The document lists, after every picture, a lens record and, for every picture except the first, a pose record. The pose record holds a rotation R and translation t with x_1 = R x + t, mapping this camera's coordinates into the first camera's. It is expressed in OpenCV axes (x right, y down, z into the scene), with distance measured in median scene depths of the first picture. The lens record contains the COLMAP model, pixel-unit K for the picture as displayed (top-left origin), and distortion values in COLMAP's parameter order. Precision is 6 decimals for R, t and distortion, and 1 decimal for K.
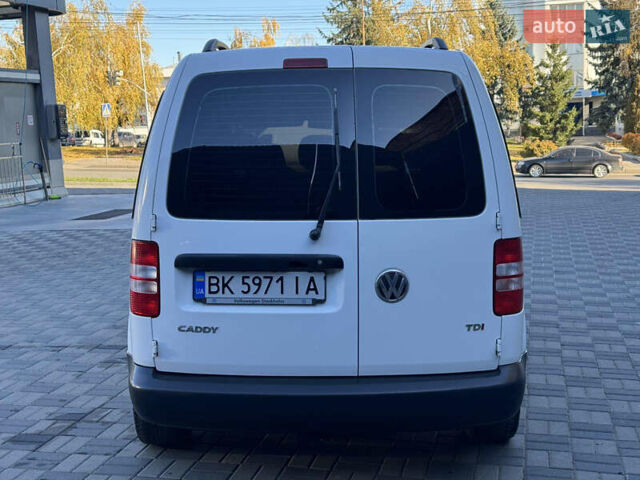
lens RADIAL K [[887.7, 0, 320.0], [0, 887.7, 240.0], [0, 0, 1]] dist [0.140420, 0.014585]
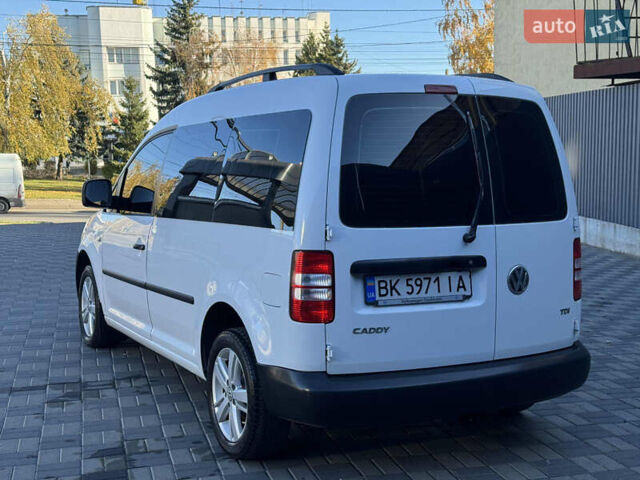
lens RADIAL K [[887.7, 0, 320.0], [0, 887.7, 240.0], [0, 0, 1]] dist [0.140420, 0.014585]
pose [[0.874611, -0.030883, 0.483841, -0.706239], [0.051673, 0.998223, -0.029691, 0.019932], [-0.482064, 0.050970, 0.874652, 0.086442]]
